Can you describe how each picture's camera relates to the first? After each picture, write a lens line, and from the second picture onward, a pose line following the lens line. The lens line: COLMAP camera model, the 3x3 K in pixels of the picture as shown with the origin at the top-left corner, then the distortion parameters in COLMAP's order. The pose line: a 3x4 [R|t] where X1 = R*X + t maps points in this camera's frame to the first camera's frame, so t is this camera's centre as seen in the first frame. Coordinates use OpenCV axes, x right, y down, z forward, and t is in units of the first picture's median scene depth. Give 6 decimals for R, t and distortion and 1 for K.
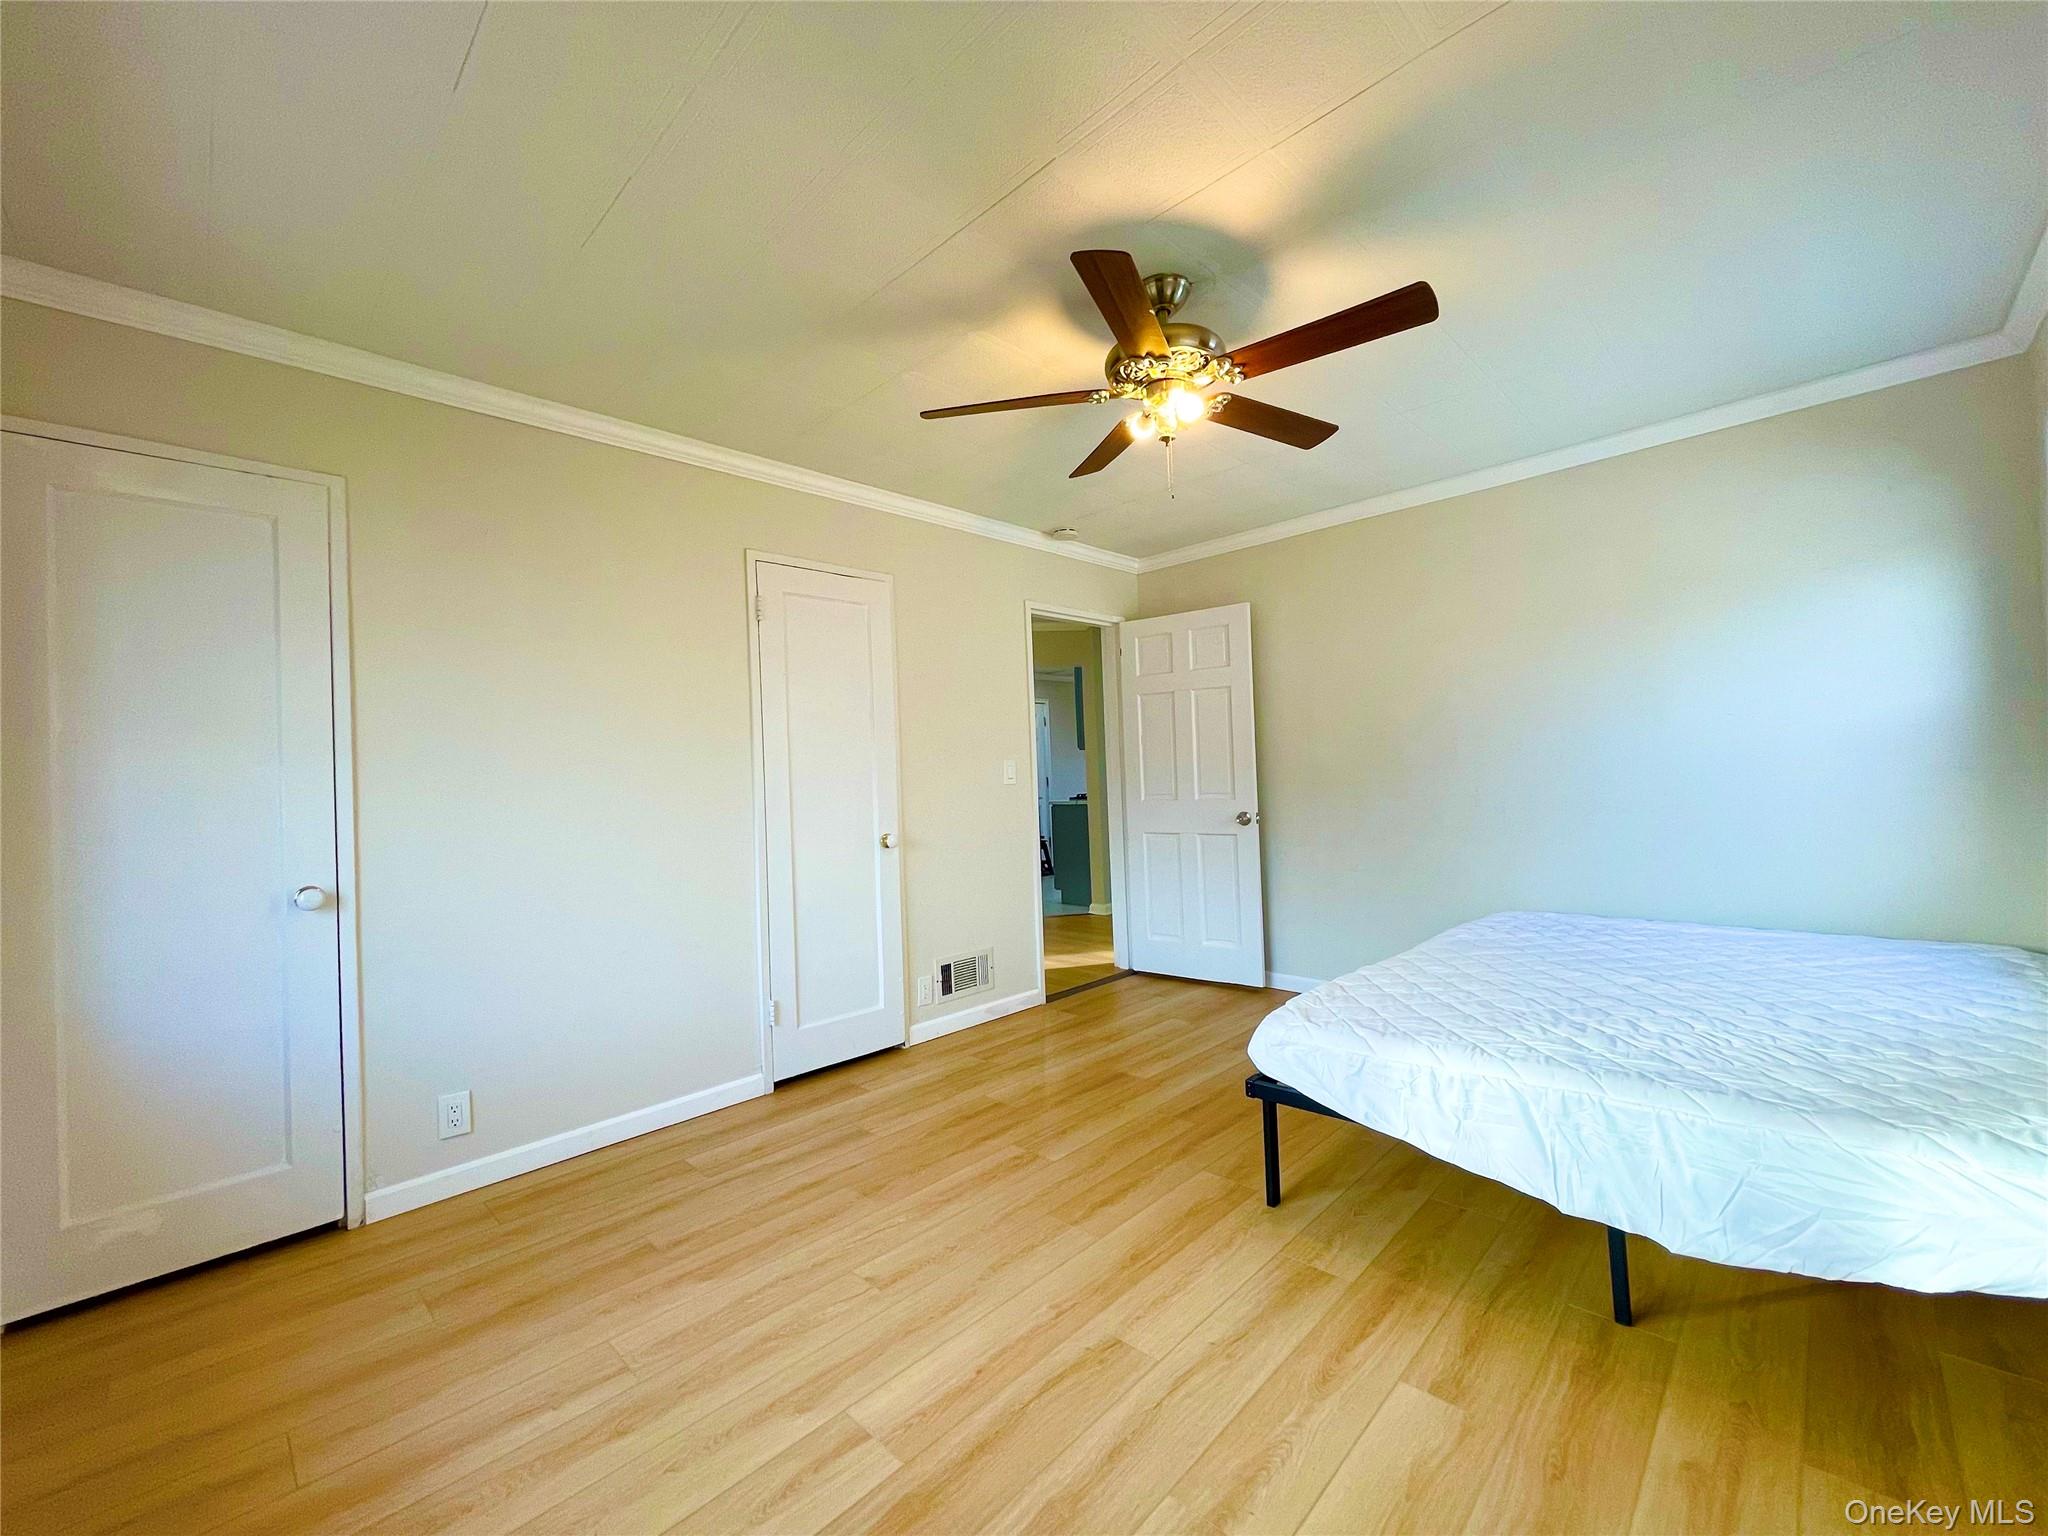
lens RADIAL K [[820.8, 0, 1025.3], [0, 820.8, 766.0], [0, 0, 1]] dist [0.001534, -0.000798]
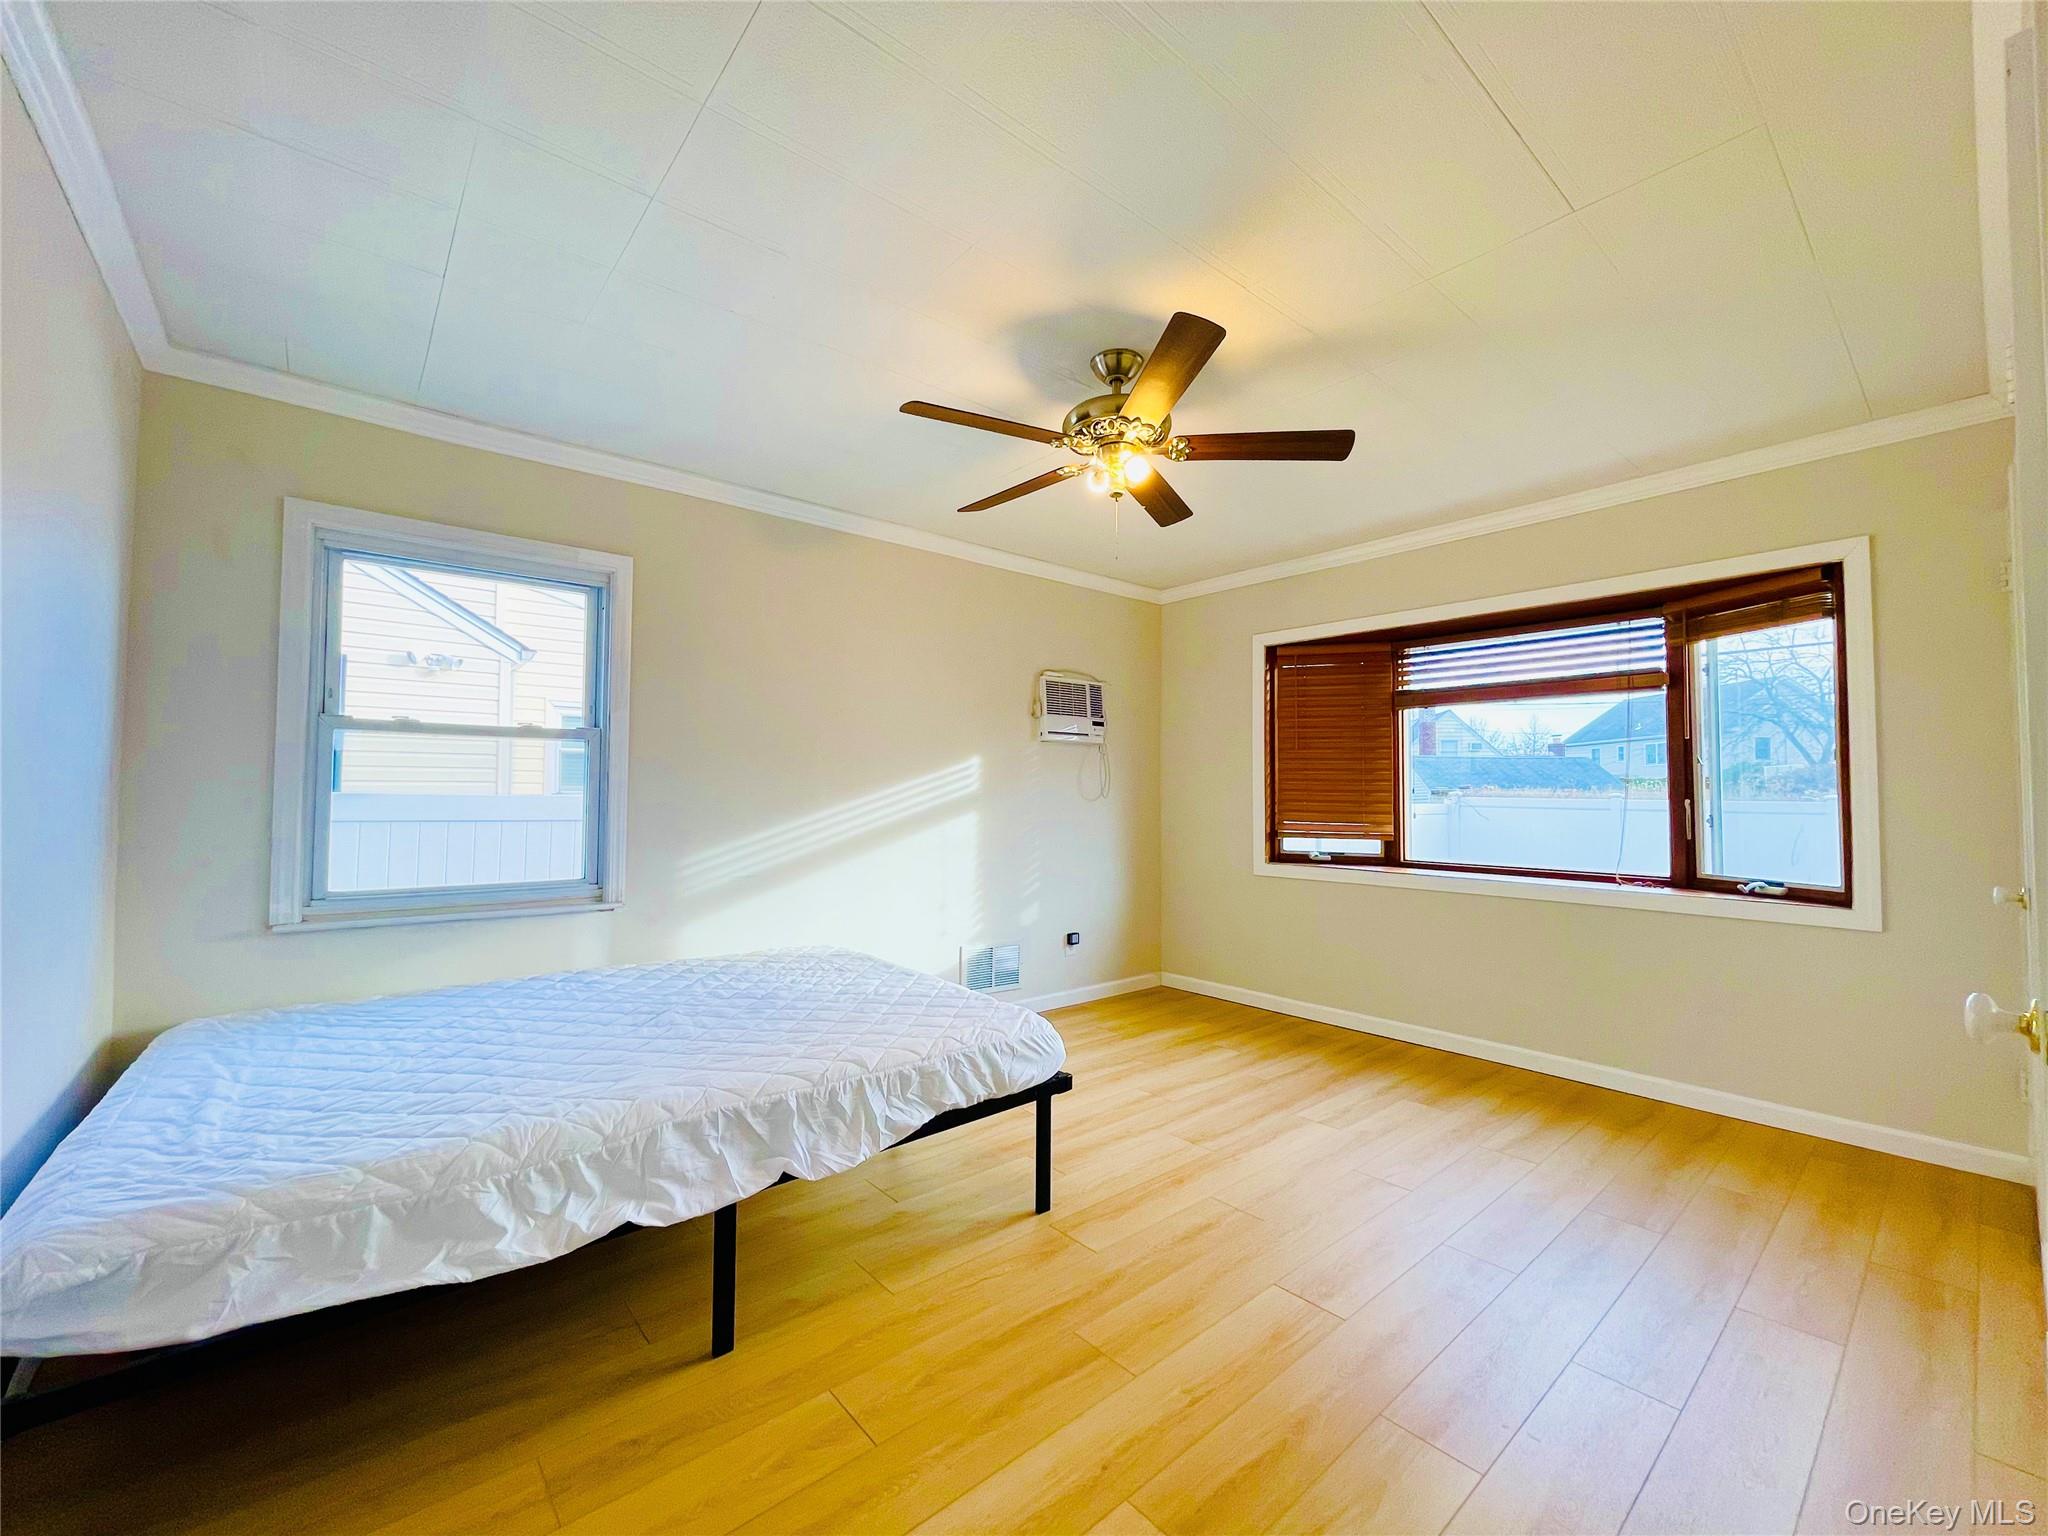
lens RADIAL K [[820.8, 0, 1021.6], [0, 820.8, 766.0], [0, 0, 1]] dist [0.001534, -0.000798]
pose [[-0.994797, 0.031702, 0.096819, 0.232364], [0.027452, 0.998614, -0.044910, 0.010137], [-0.098108, -0.042019, -0.994288, 2.295880]]
